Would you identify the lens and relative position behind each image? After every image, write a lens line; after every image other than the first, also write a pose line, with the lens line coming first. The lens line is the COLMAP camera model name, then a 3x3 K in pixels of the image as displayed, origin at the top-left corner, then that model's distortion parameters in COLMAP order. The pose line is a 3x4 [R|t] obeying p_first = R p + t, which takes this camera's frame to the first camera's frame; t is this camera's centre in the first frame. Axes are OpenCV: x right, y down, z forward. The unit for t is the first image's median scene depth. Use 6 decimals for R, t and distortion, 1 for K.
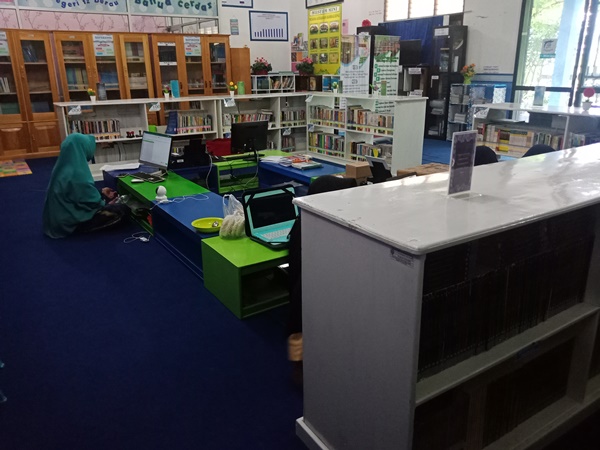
lens RADIAL K [[484.8, 0, 300.0], [0, 484.8, 225.0], [0, 0, 1]] dist [0.056629, -0.082066]
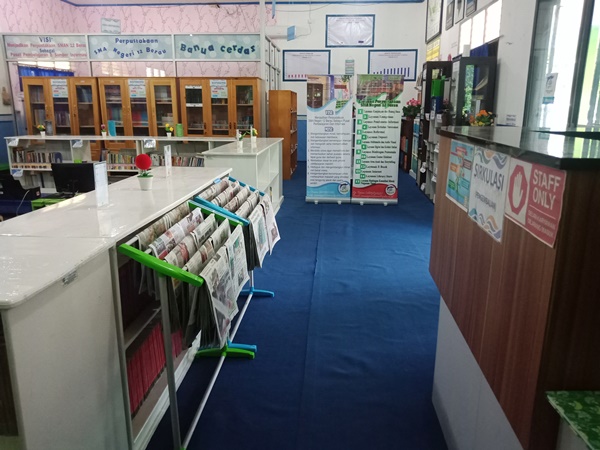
lens RADIAL K [[484.8, 0, 300.0], [0, 484.8, 225.0], [0, 0, 1]] dist [0.056629, -0.082066]
pose [[0.792272, 0.158620, -0.589190, 0.589547], [-0.201154, 0.979536, -0.006780, -0.118608], [0.576058, 0.123889, 0.807966, 0.322038]]
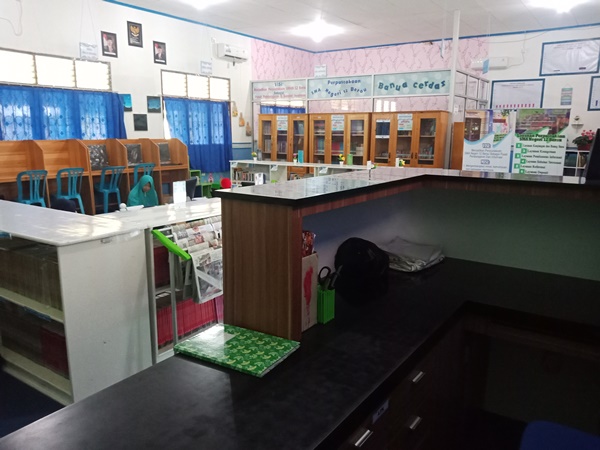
lens RADIAL K [[482.9, 0, 299.5], [0, 482.9, 235.0], [0, 0, 1]] dist [0.053372, -0.083065]
pose [[0.387920, 0.206665, -0.898225, 0.768209], [-0.296965, 0.950594, 0.090463, -0.156626], [0.872542, 0.231648, 0.430127, 0.391773]]
